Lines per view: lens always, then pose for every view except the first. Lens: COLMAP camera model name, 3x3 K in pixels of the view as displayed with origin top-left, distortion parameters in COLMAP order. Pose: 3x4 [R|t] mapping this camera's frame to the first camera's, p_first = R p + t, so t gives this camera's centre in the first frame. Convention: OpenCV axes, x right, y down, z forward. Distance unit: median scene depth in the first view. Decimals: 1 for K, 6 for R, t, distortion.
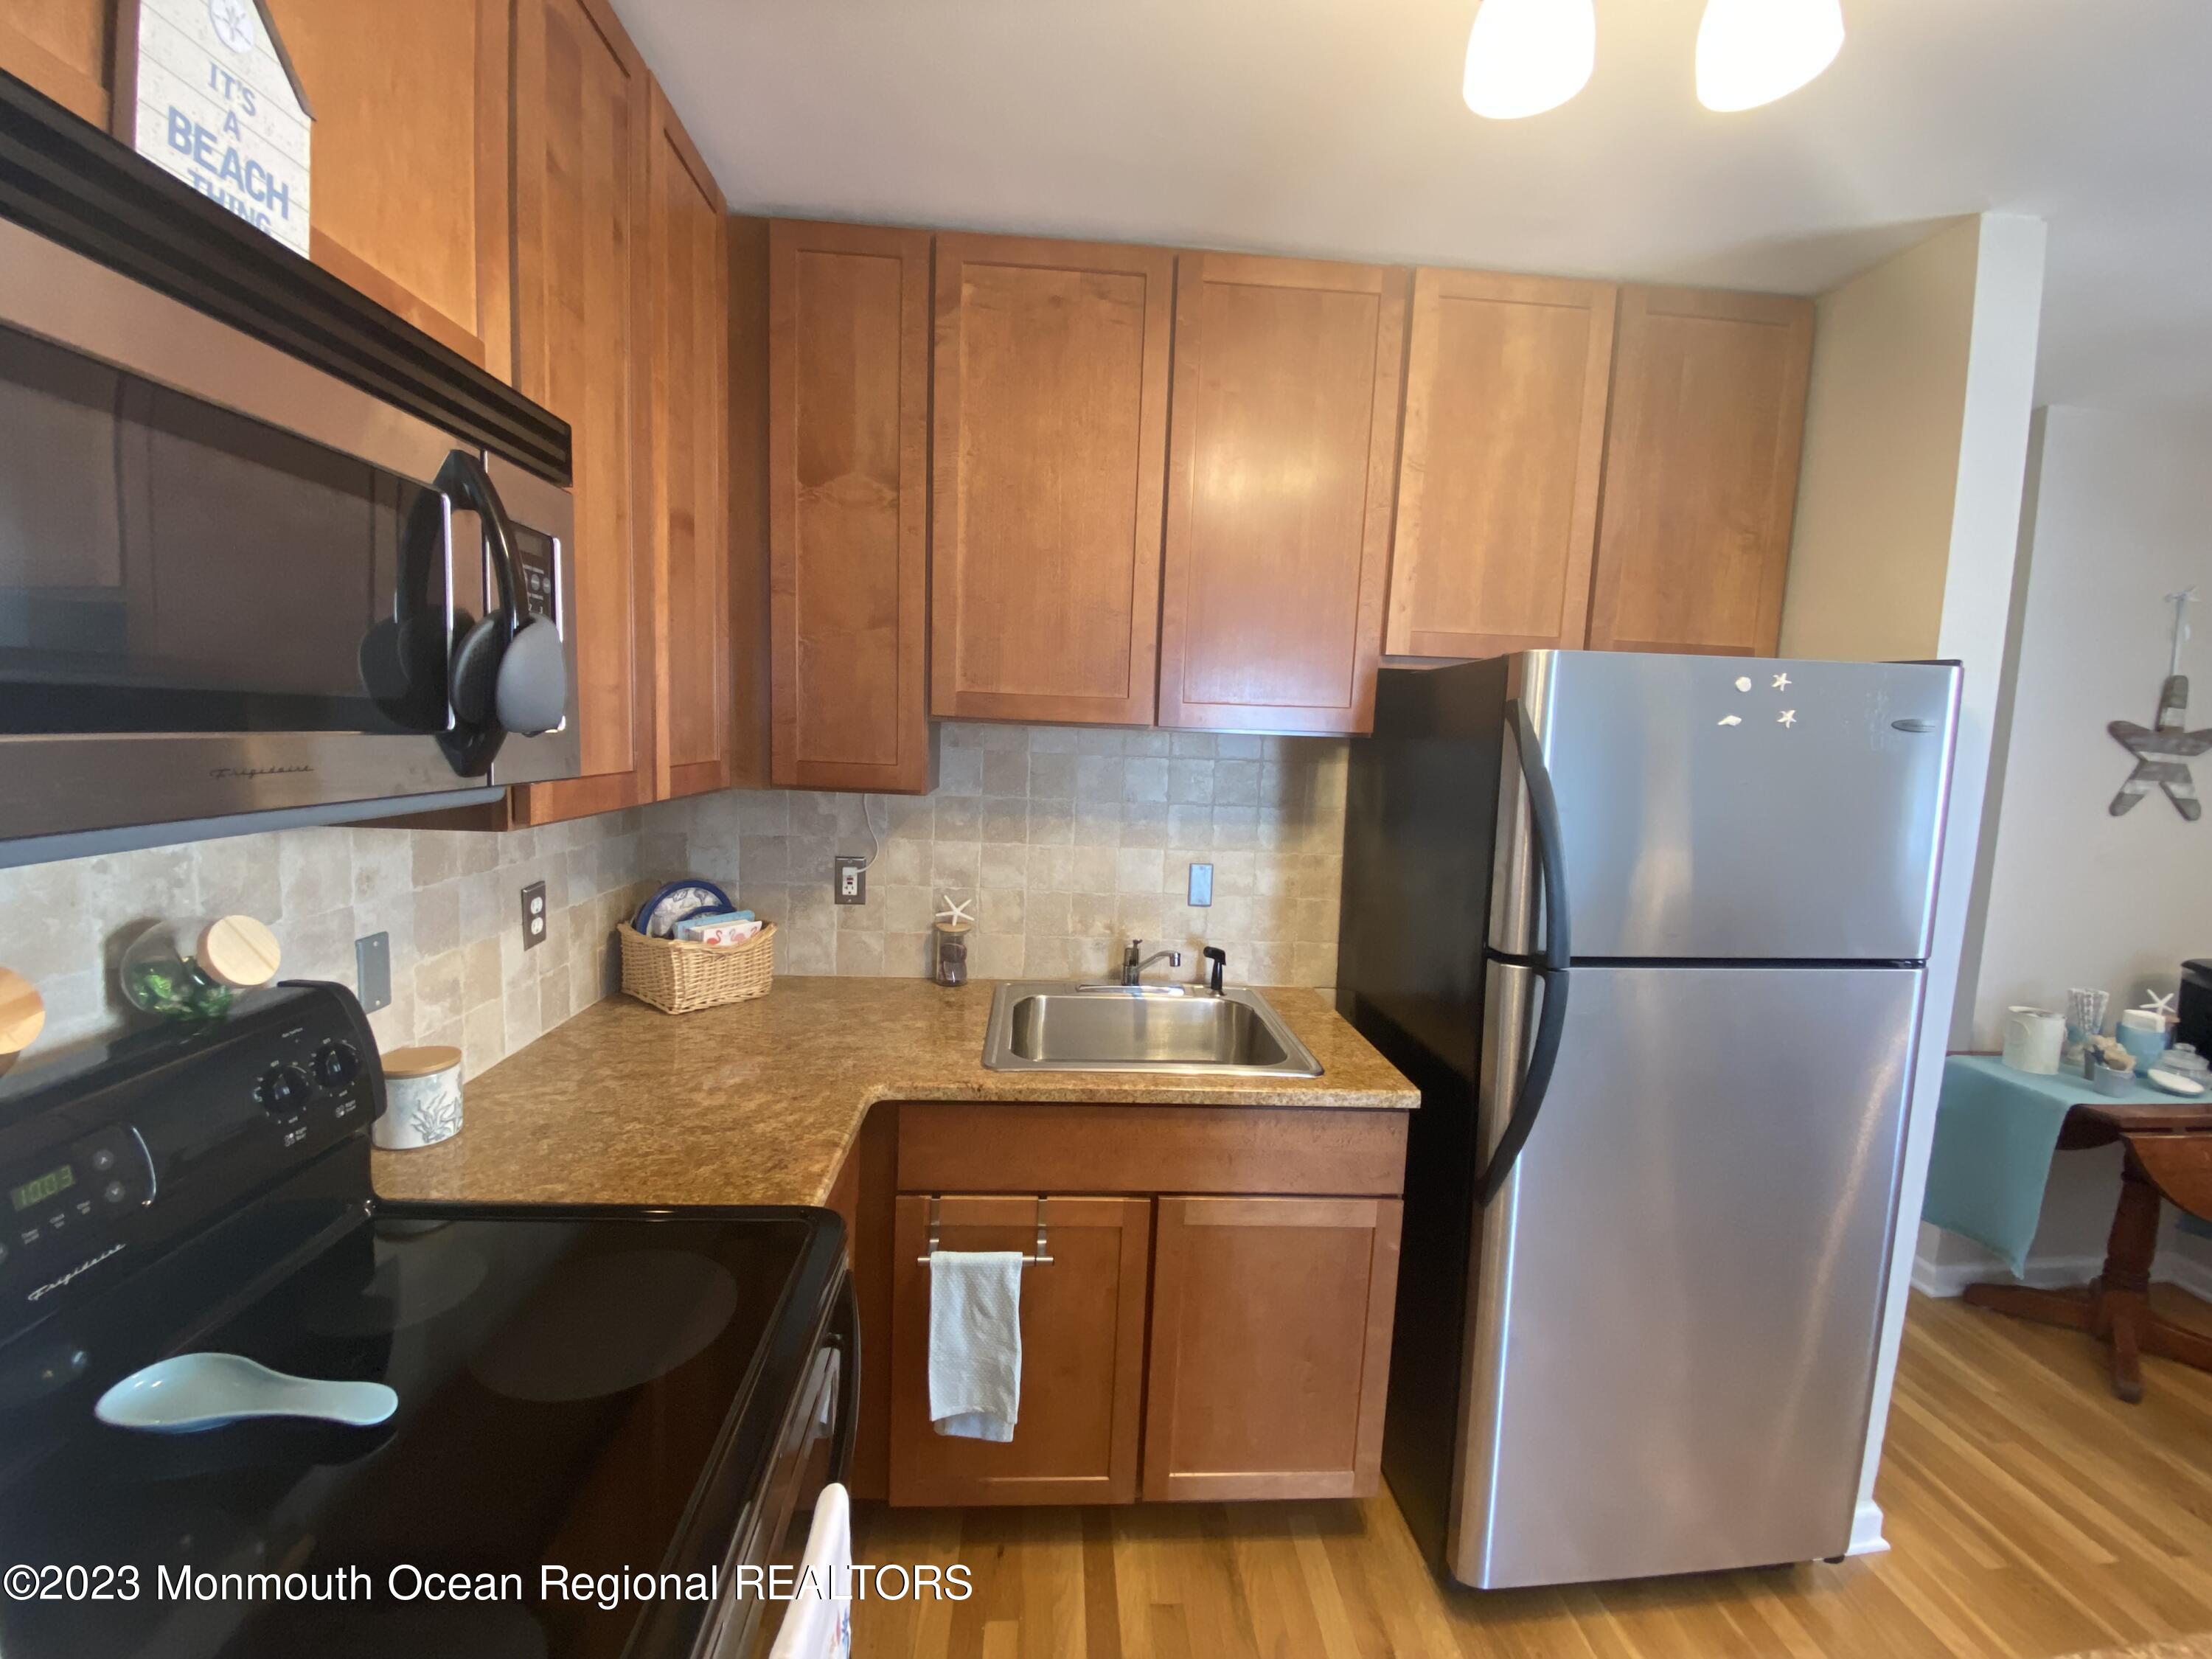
lens RADIAL K [[907.4, 0, 1106.0], [0, 907.4, 829.5], [0, 0, 1]] dist [0.018026, -0.019089]
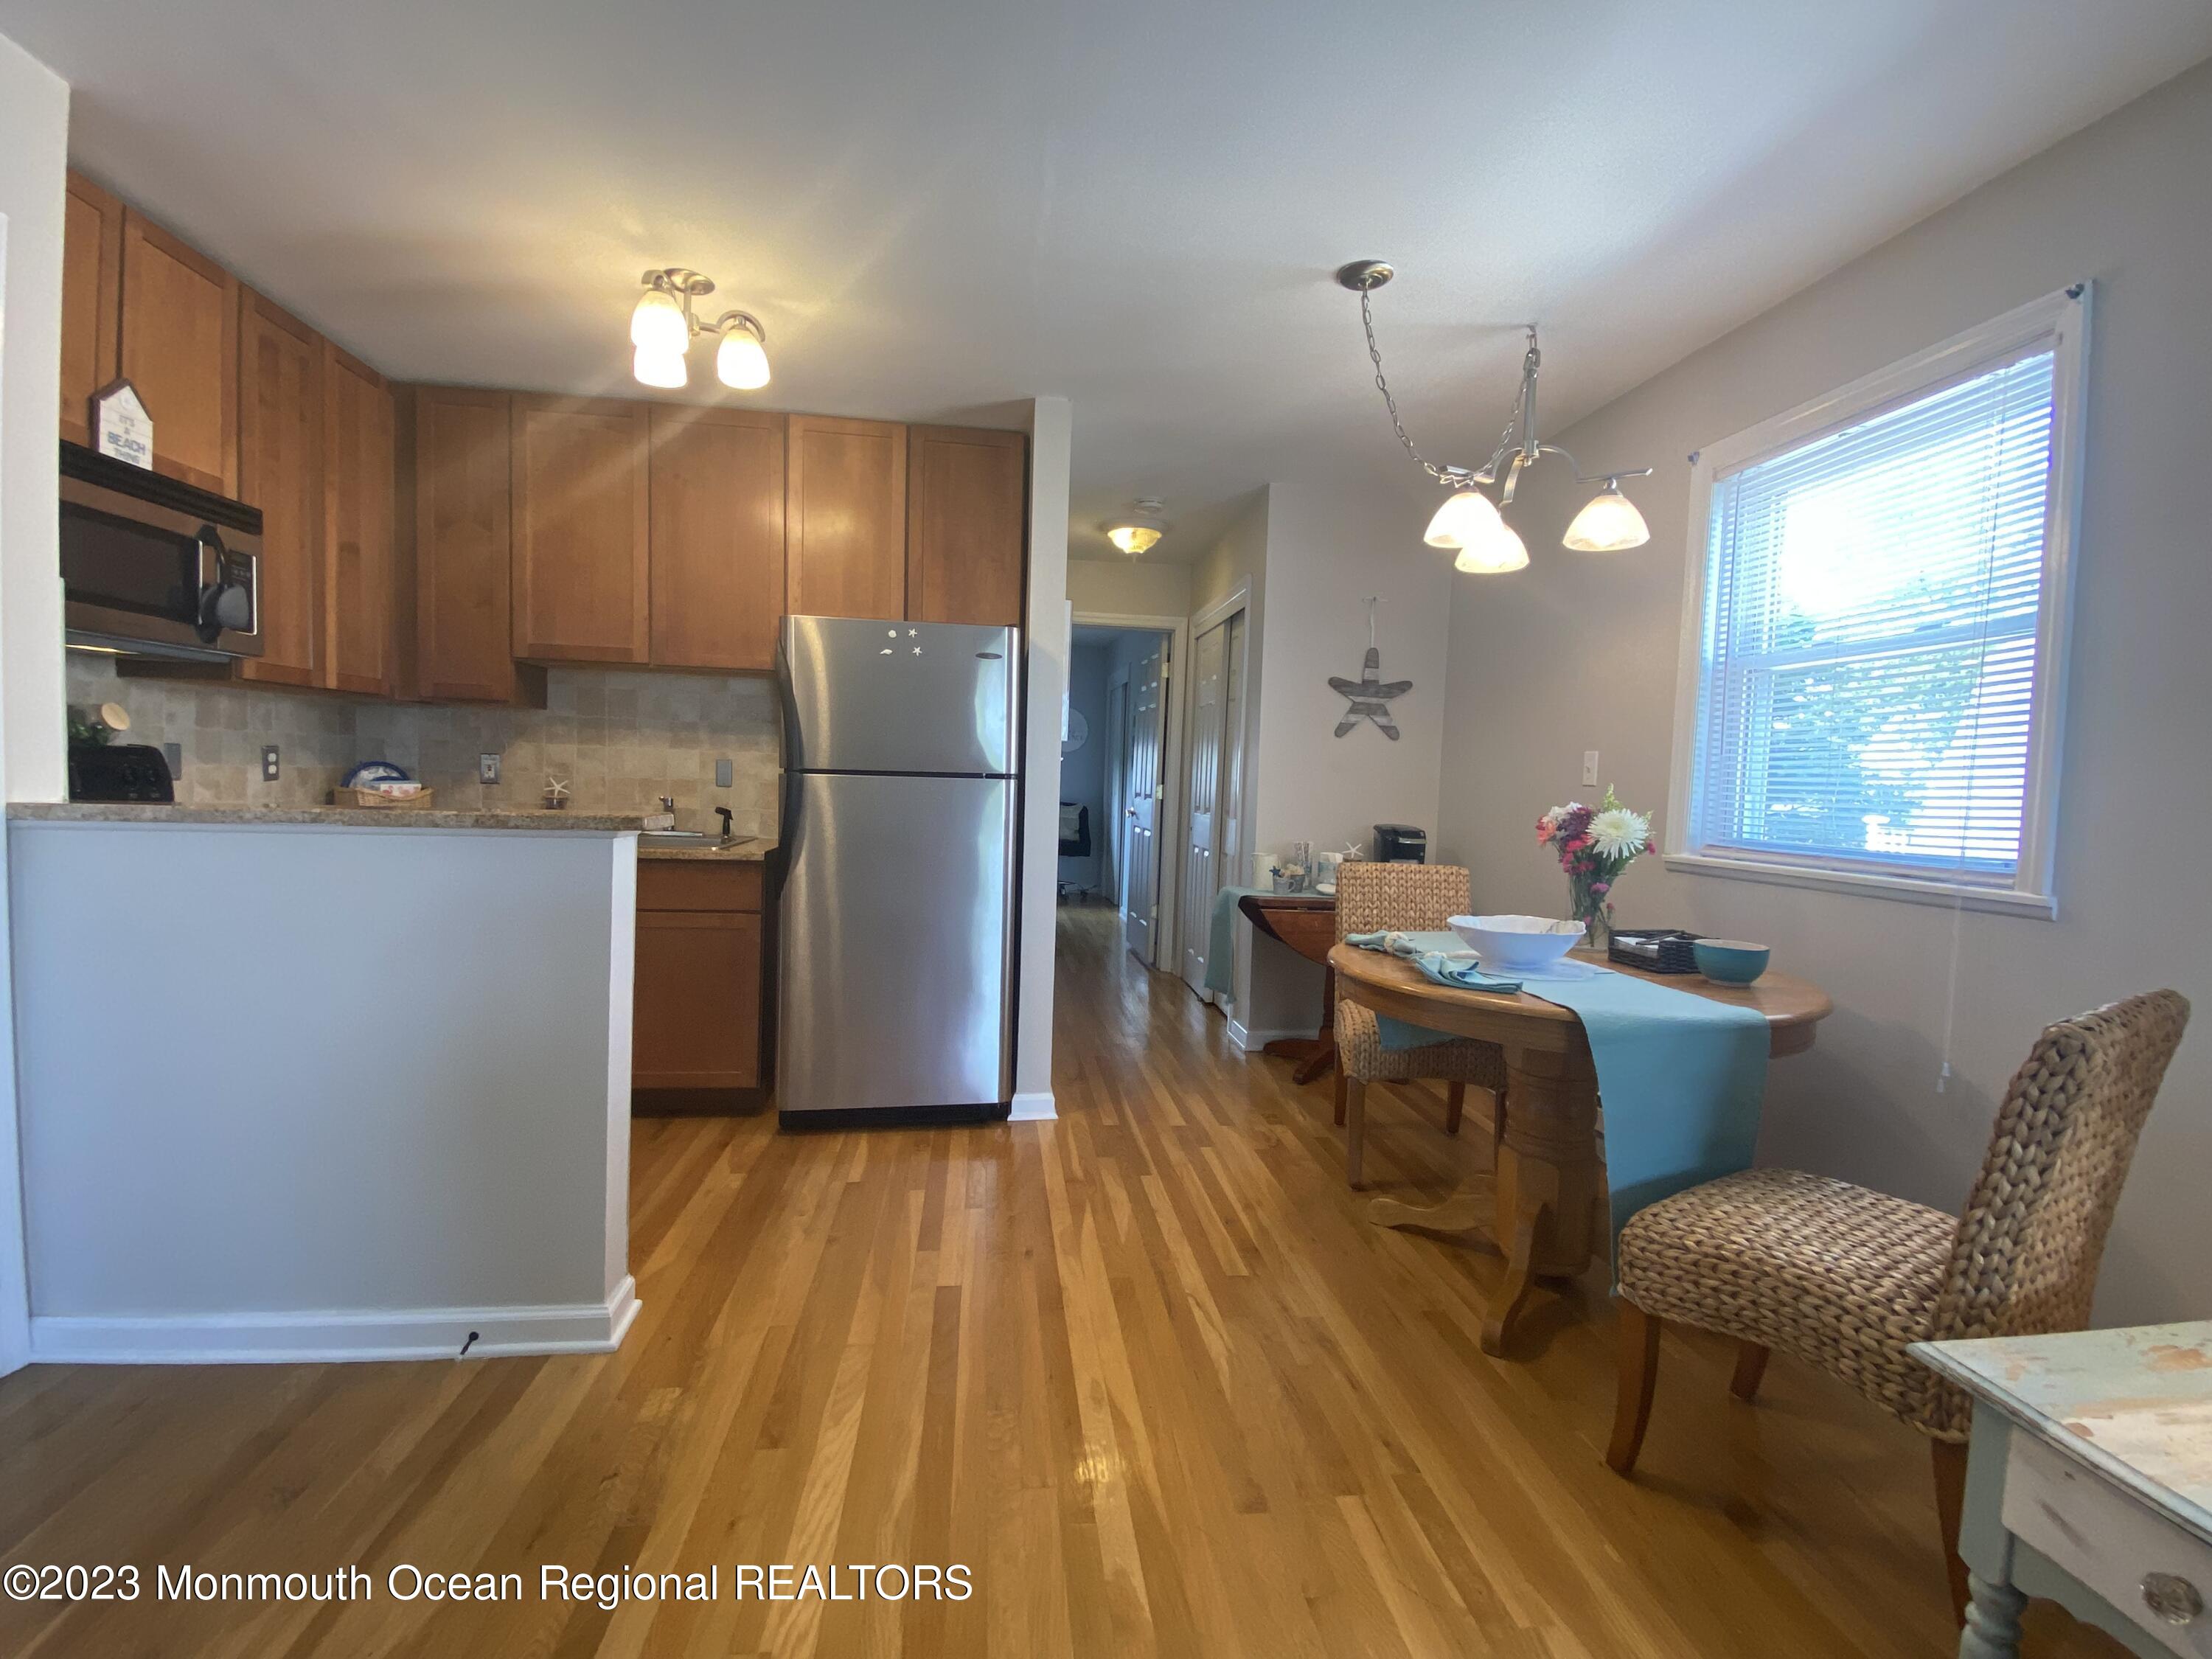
lens RADIAL K [[976.7, 0, 1106.0], [0, 976.7, 829.5], [0, 0, 1]] dist [0.037530, -0.028709]
pose [[0.998300, -0.009239, 0.057542, 0.904739], [0.011993, 0.998790, -0.047696, 0.336589], [-0.057032, 0.048305, 0.997203, -1.034142]]
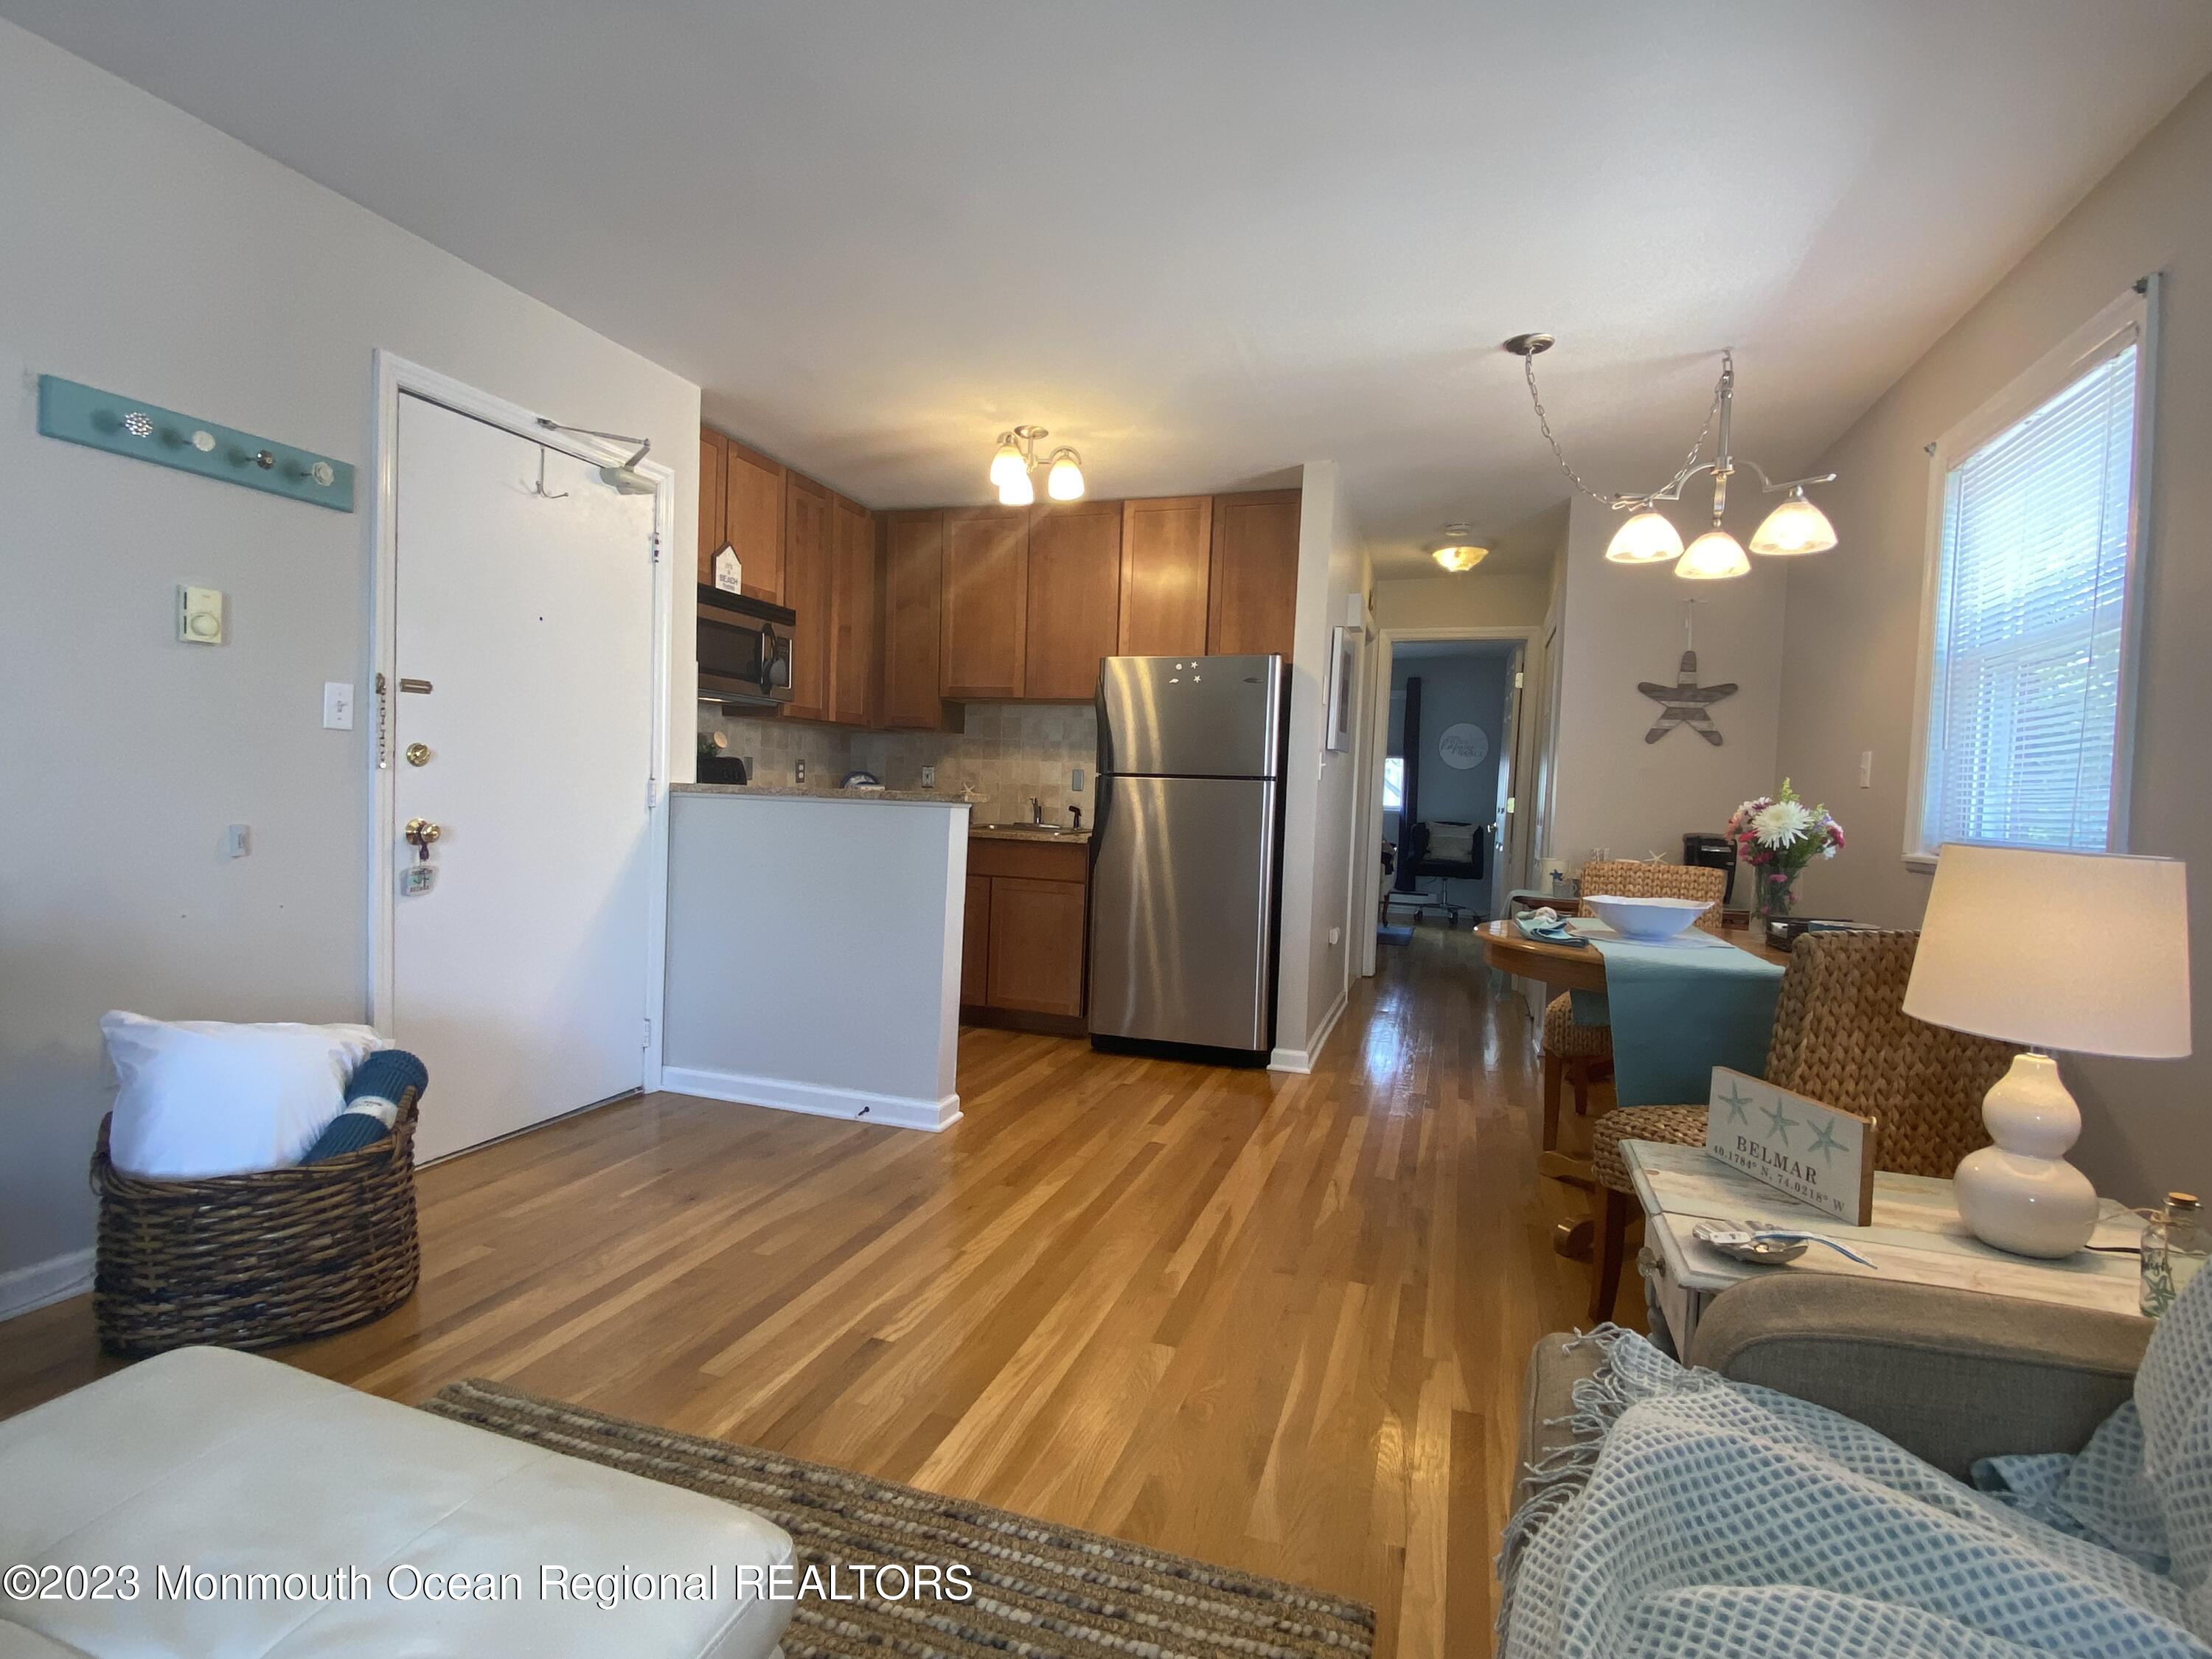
lens RADIAL K [[1065.6, 0, 1106.0], [0, 1065.6, 829.5], [0, 0, 1]] dist [0.103416, -0.077755]
pose [[0.924790, 0.011592, -0.380300, 1.443883], [-0.042324, 0.996467, -0.072547, 0.461033], [0.378115, 0.083187, 0.922013, -1.605155]]
